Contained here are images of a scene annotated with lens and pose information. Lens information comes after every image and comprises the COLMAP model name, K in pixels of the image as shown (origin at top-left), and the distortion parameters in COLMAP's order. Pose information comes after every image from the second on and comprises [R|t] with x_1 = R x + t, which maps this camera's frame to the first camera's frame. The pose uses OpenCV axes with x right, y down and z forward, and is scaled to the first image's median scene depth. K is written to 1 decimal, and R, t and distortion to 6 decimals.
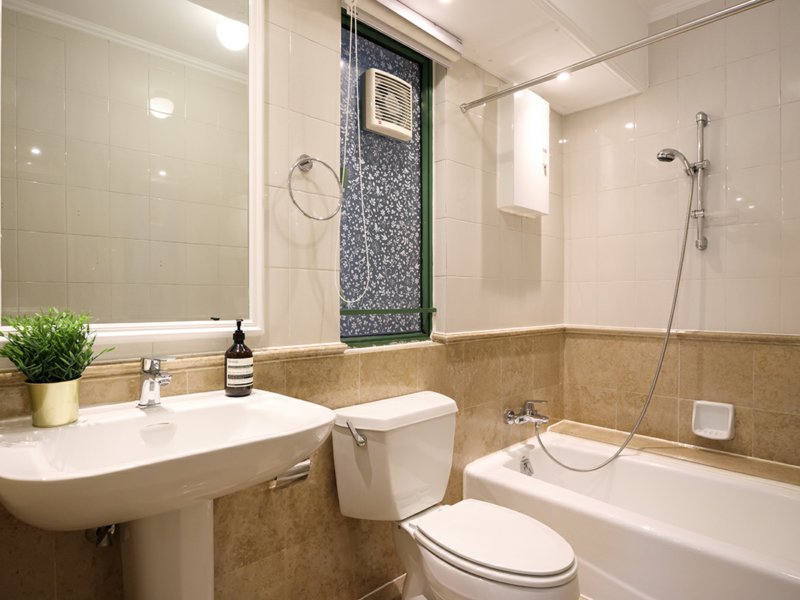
lens RADIAL K [[463.1, 0, 399.9], [0, 463.1, 299.4], [0, 0, 1]] dist [-0.002799, -0.002272]
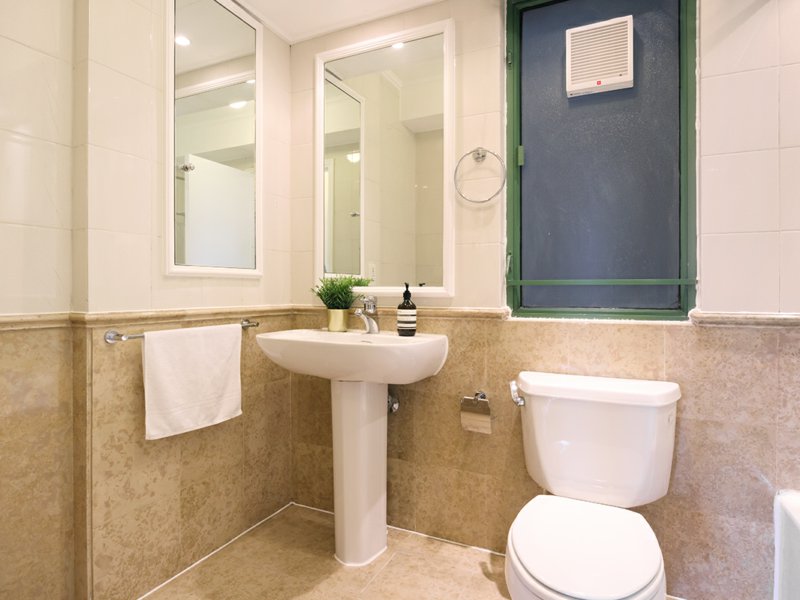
lens RADIAL K [[463.1, 0, 401.0], [0, 463.1, 297.5], [0, 0, 1]] dist [-0.002799, -0.002272]
pose [[0.341136, 0.007373, -0.939985, 1.030947], [-0.004936, 0.999970, 0.006053, 0.078275], [0.940001, 0.002575, 0.341162, 0.467764]]
